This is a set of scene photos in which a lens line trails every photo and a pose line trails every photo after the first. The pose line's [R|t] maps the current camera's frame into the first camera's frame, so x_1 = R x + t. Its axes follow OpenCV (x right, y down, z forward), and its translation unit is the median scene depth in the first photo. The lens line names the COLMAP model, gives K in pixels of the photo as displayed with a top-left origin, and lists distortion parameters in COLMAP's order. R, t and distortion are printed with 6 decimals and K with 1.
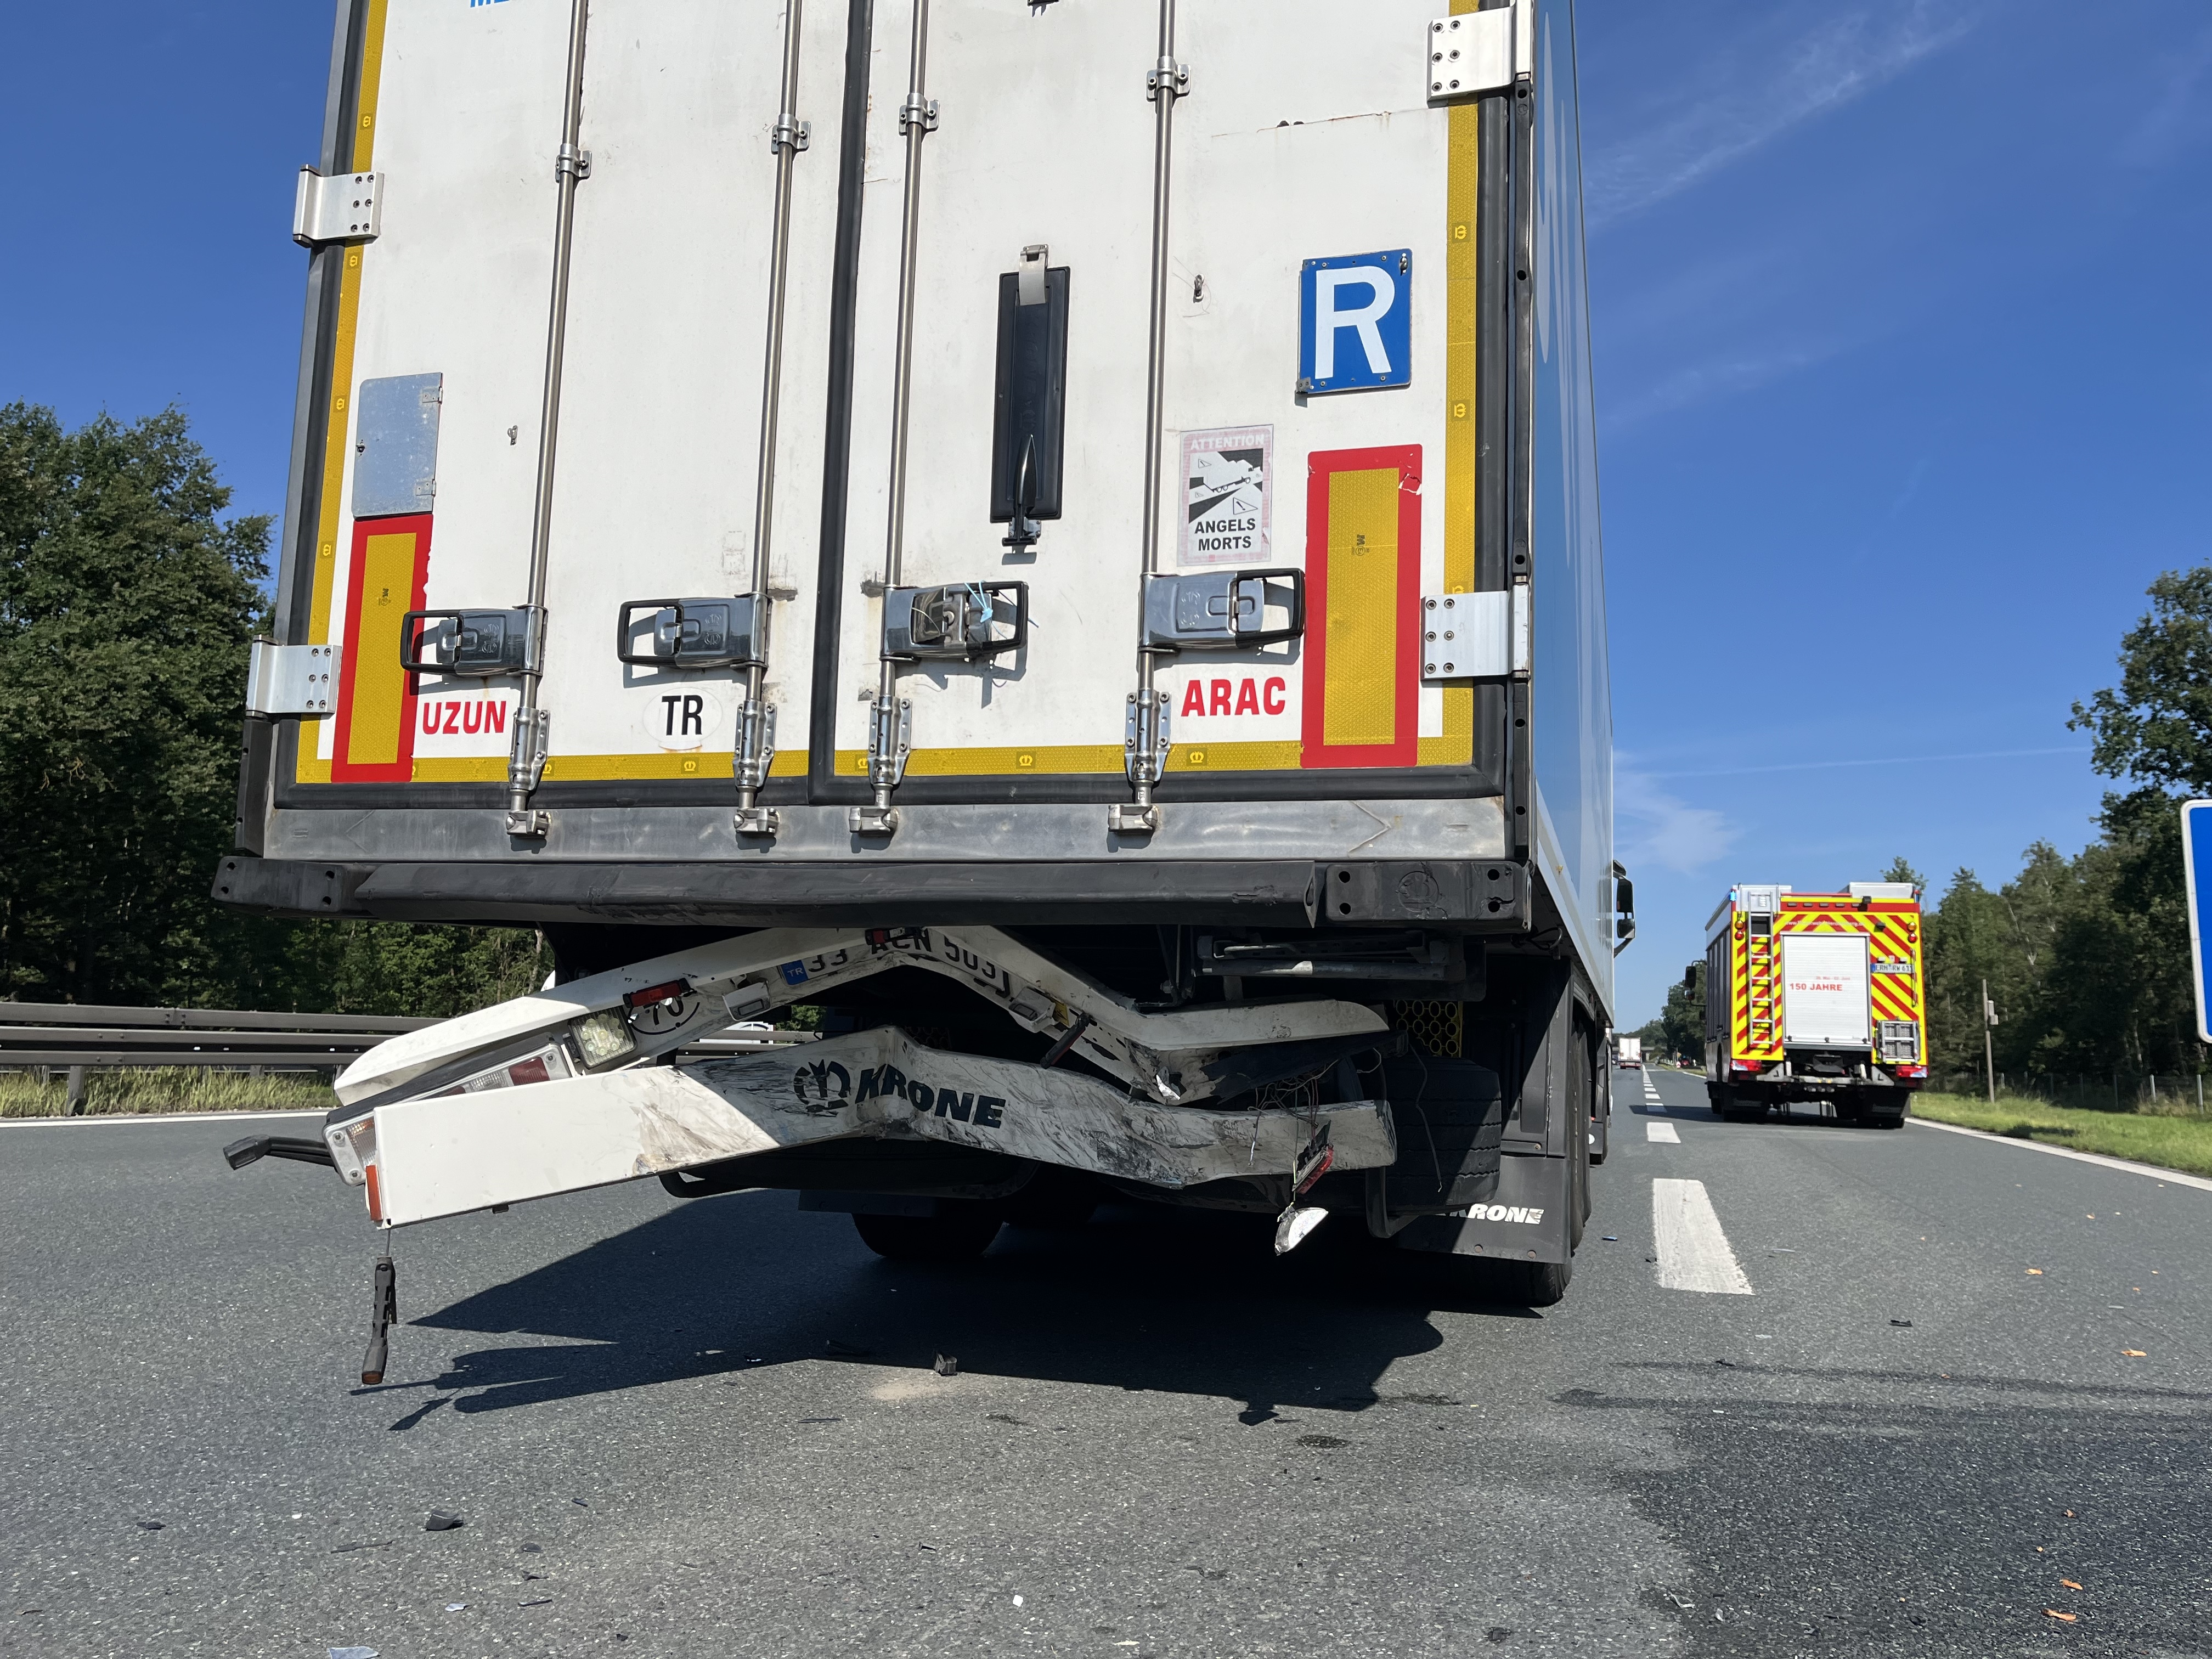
lens RADIAL K [[1725.4, 0, 1106.0], [0, 1725.4, 829.5], [0, 0, 1]] dist [0.072504, -0.035406]
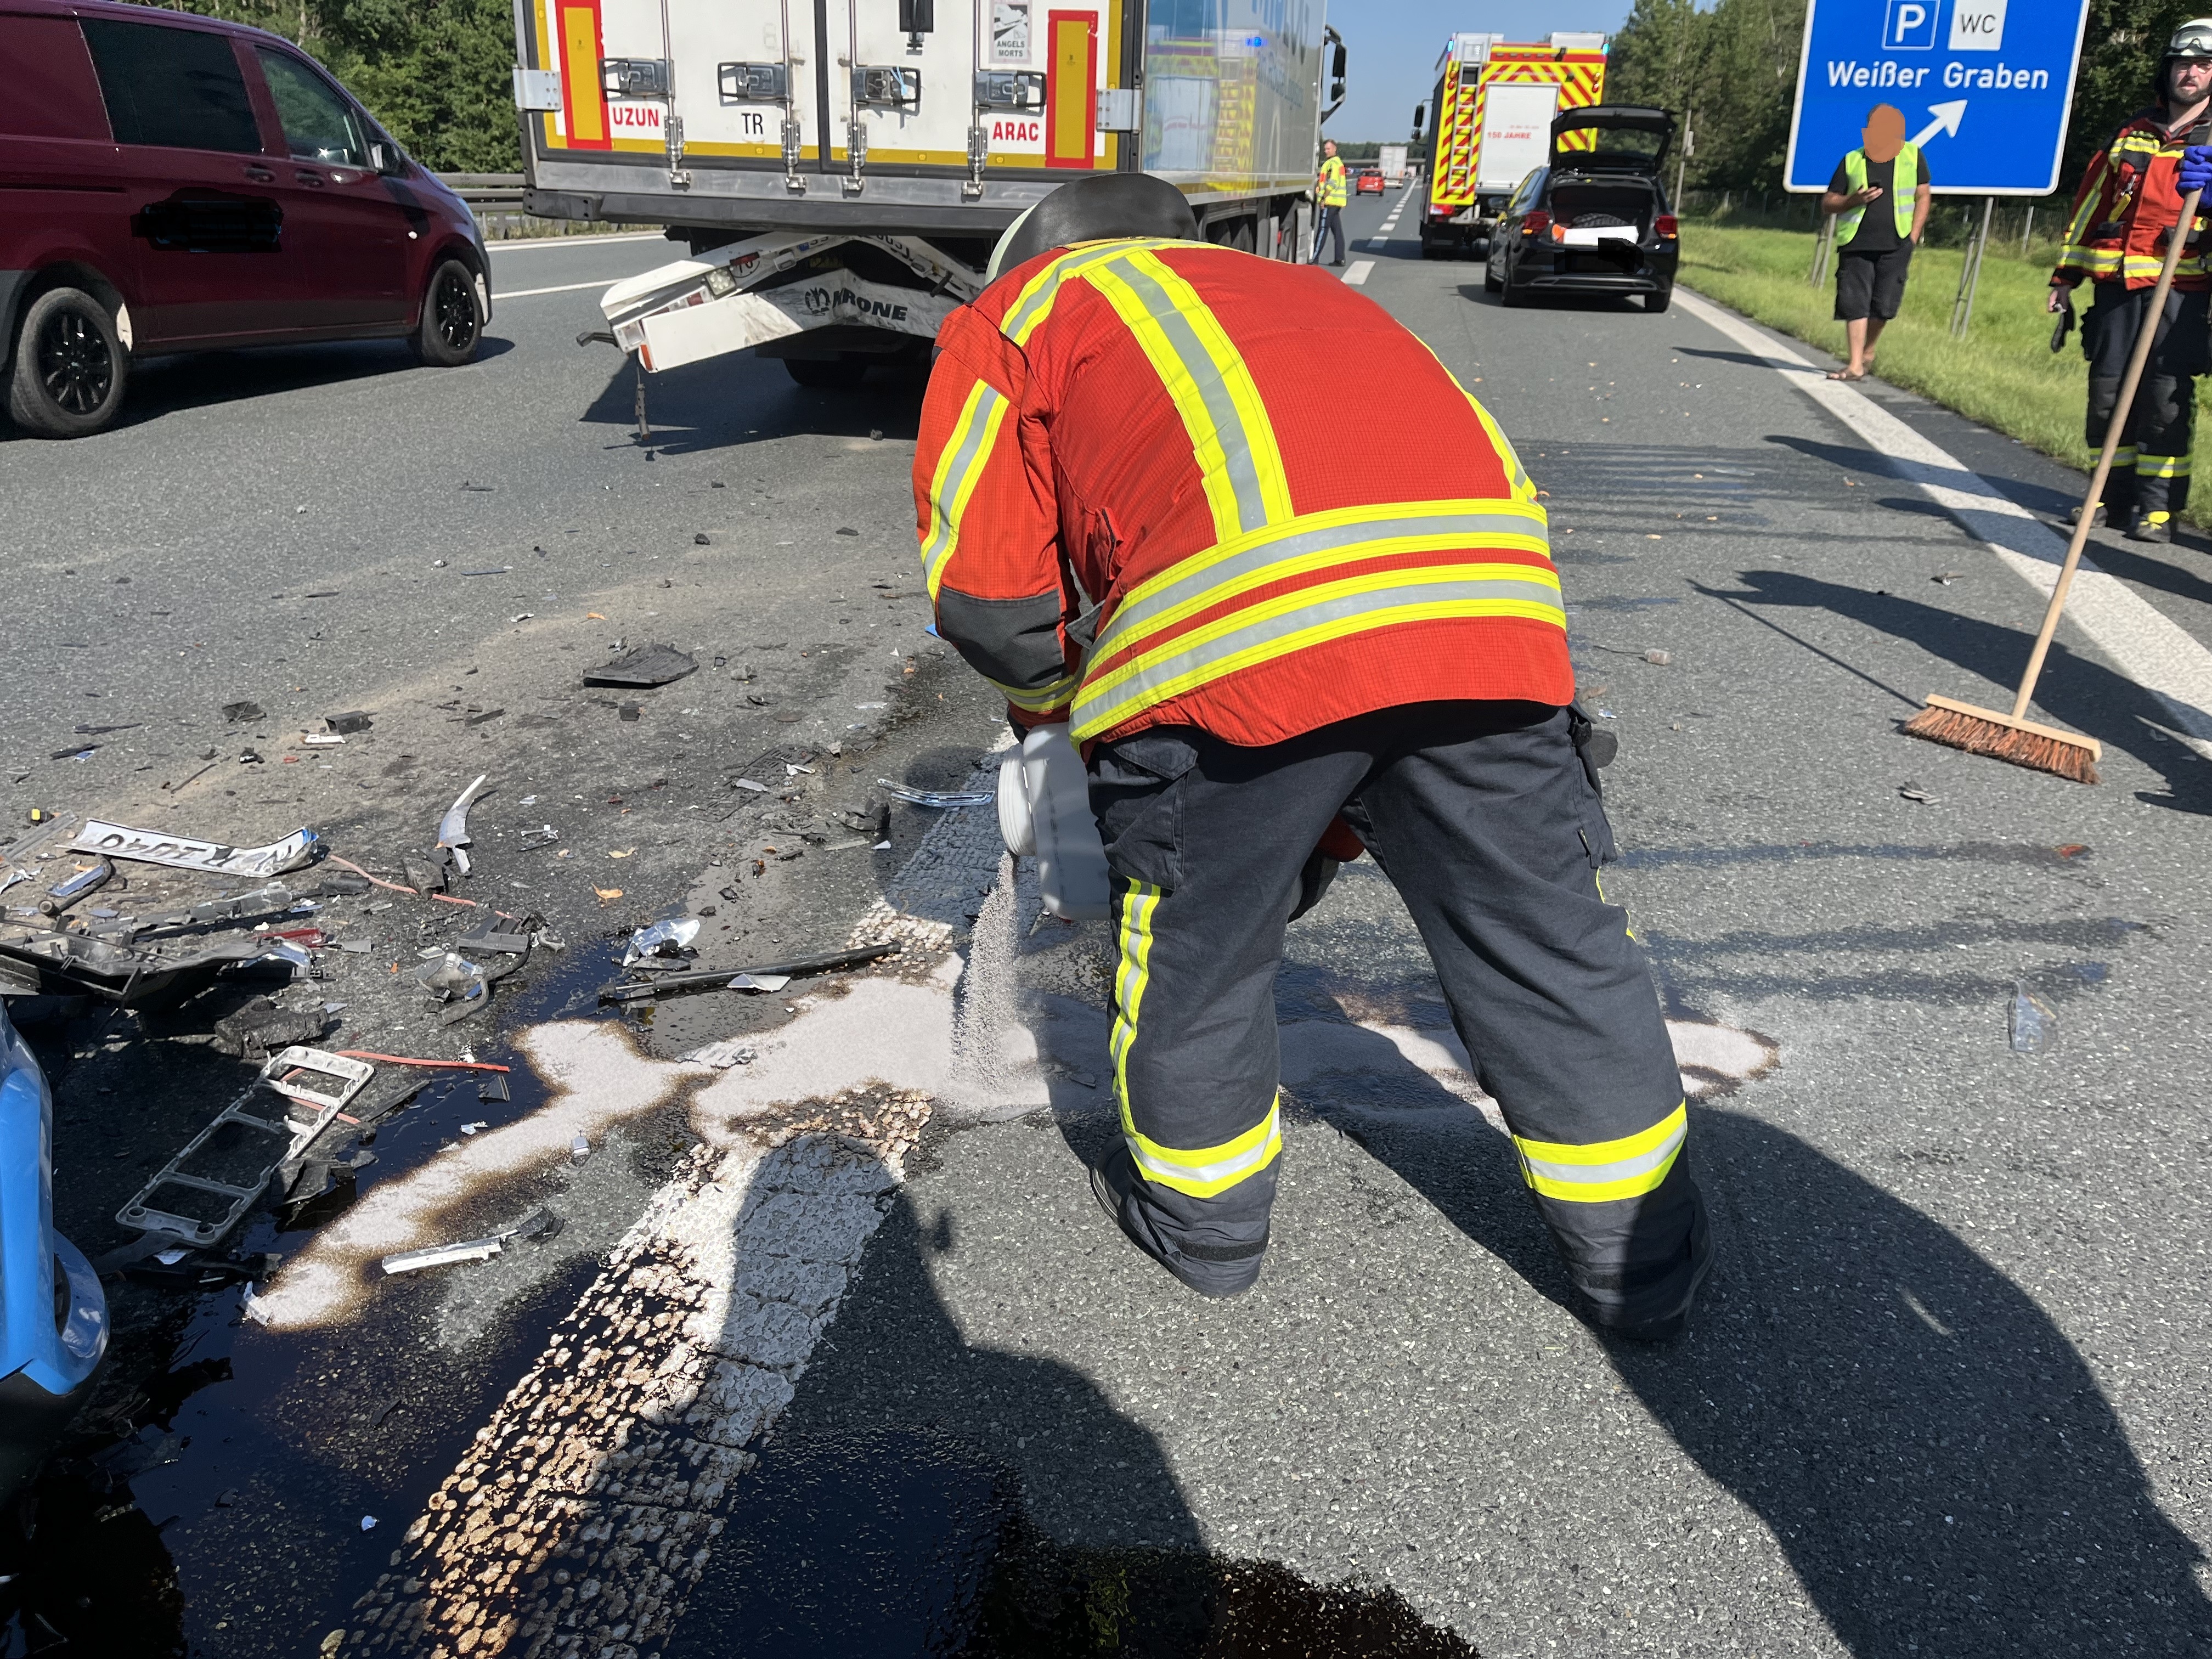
lens RADIAL K [[1698.6, 0, 1106.9], [0, 1698.6, 815.1], [0, 0, 1]] dist [0.064738, -0.106701]
pose [[0.990830, -0.048153, 0.126245, -0.115624], [-0.016457, 0.884375, 0.466487, -0.286357], [-0.134111, -0.464287, 0.875472, -1.205480]]
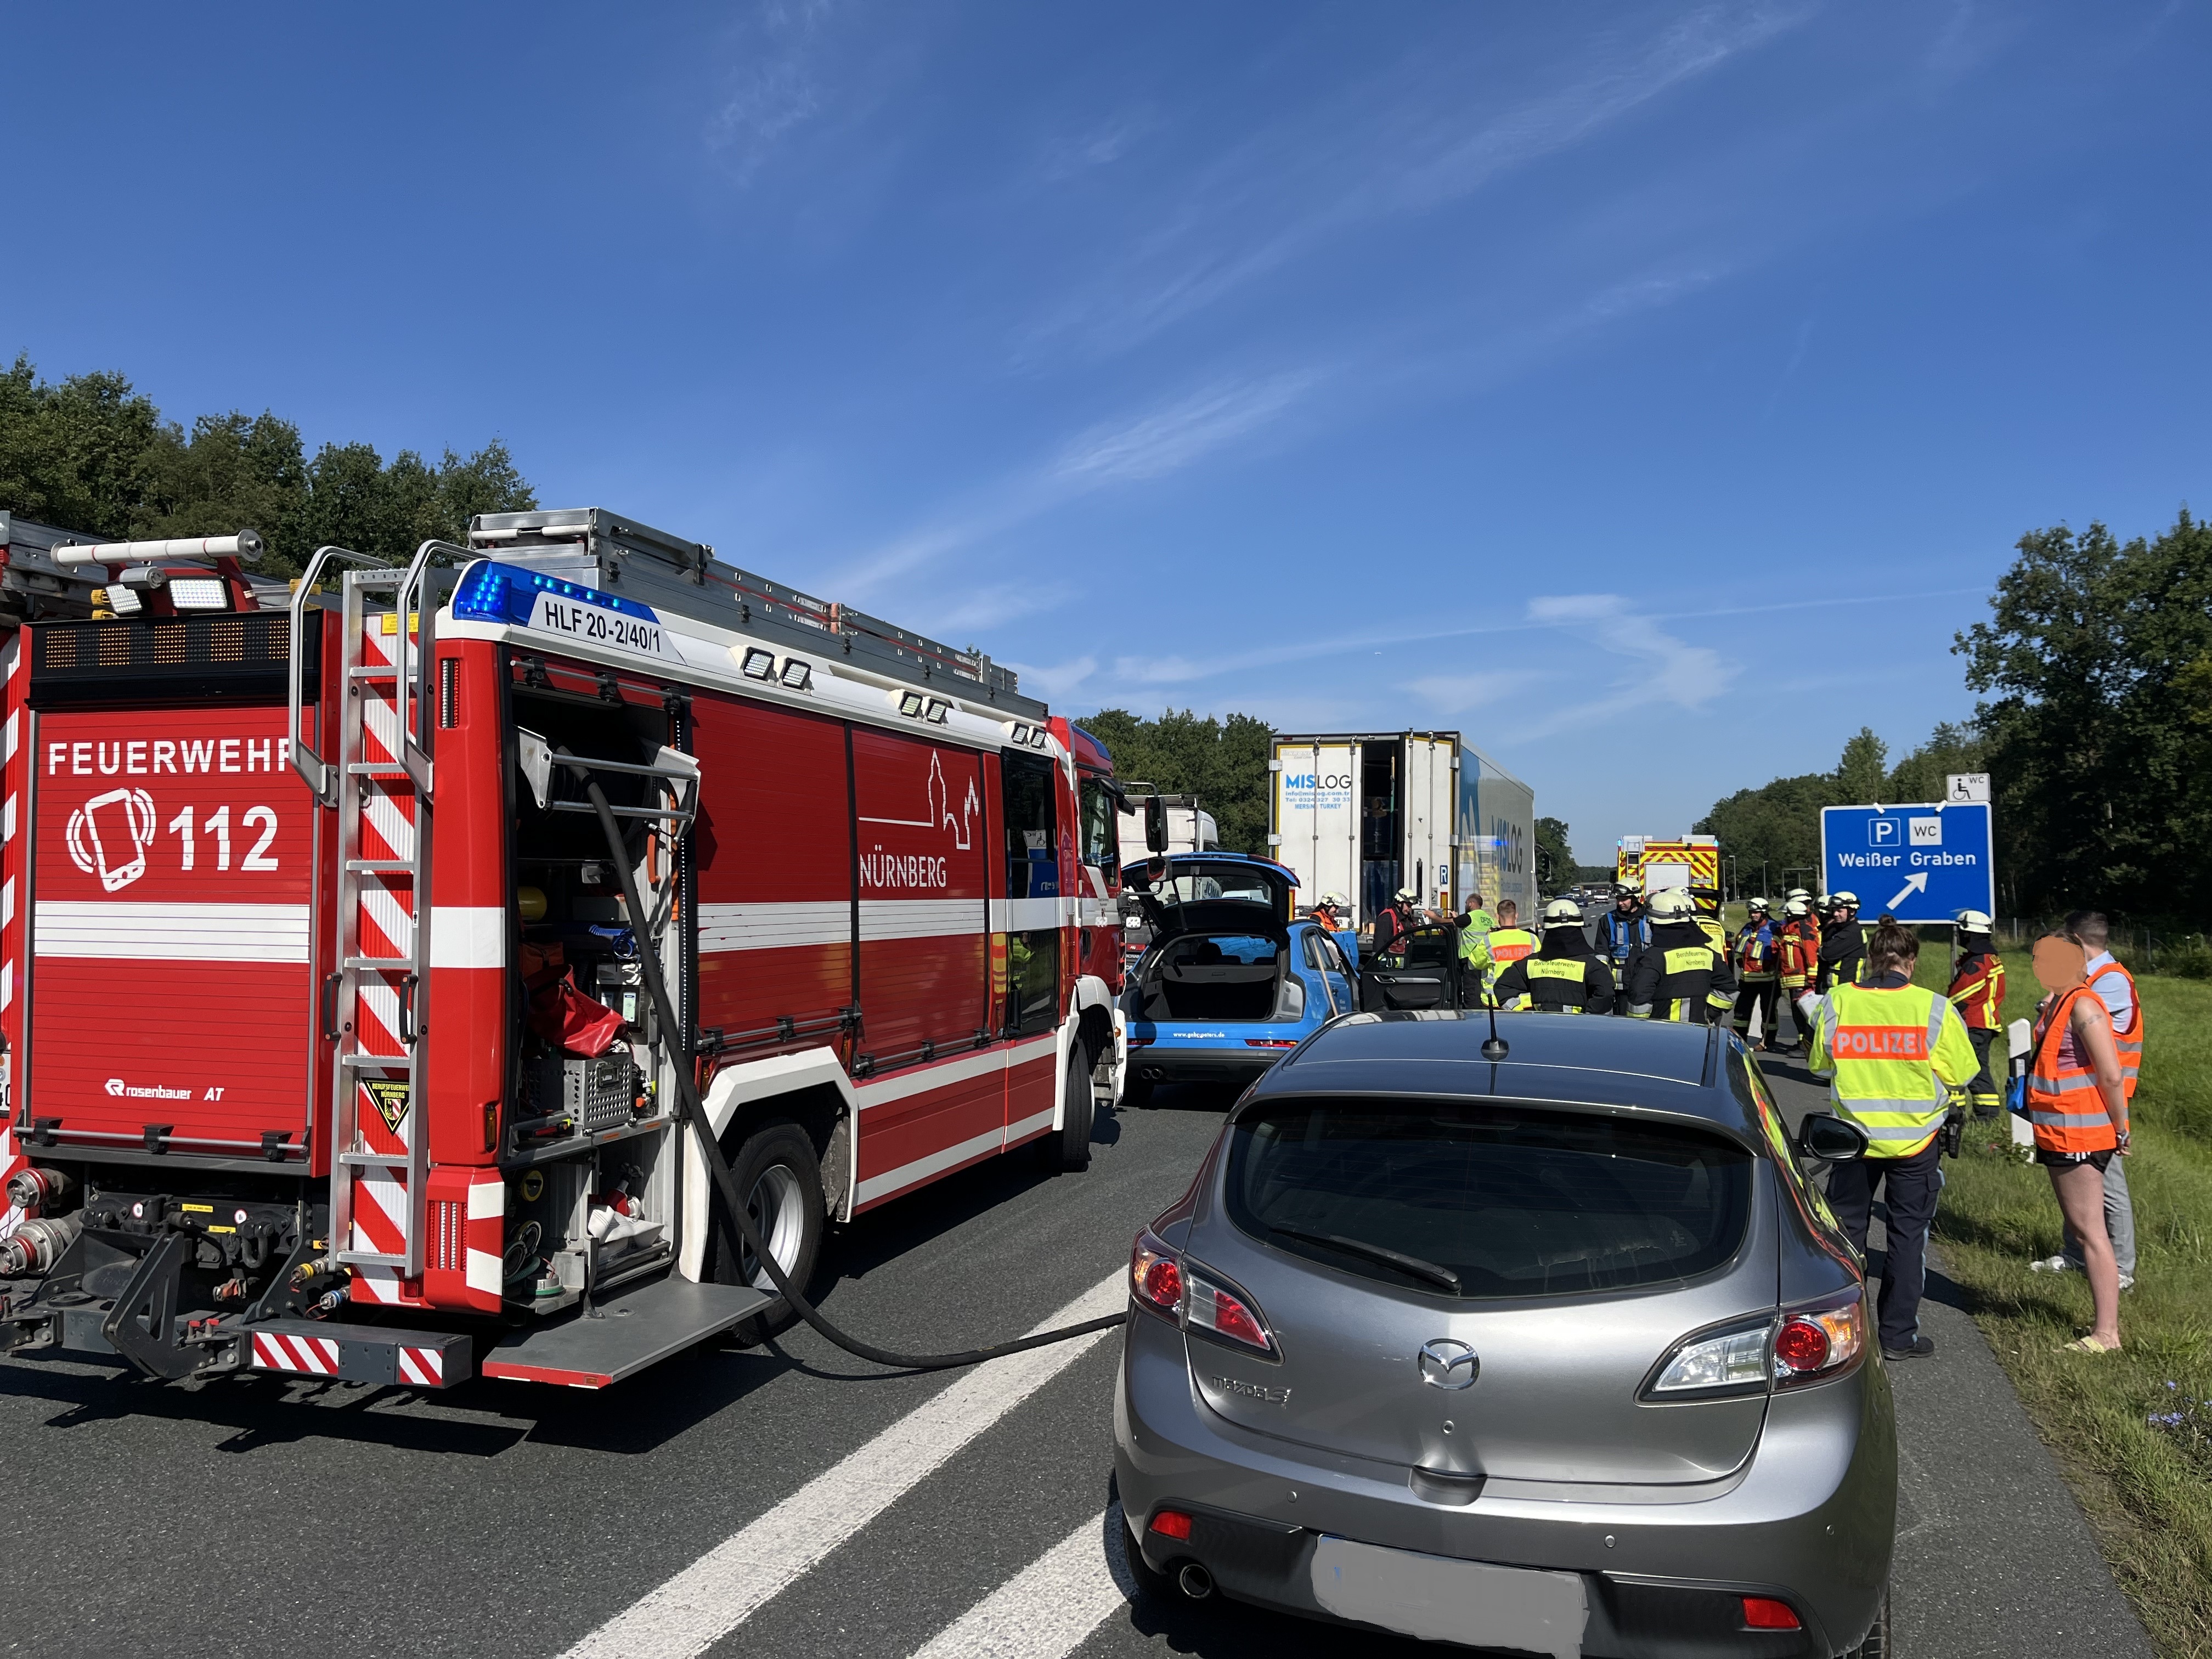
lens RADIAL K [[1725.4, 0, 1106.0], [0, 1725.4, 829.5], [0, 0, 1]] dist [0.072504, -0.035406]
pose [[0.999572, -0.021530, -0.019813, -1.246145], [0.023196, 0.995843, 0.088084, -1.290010], [0.017835, -0.088505, 0.995916, -7.164377]]
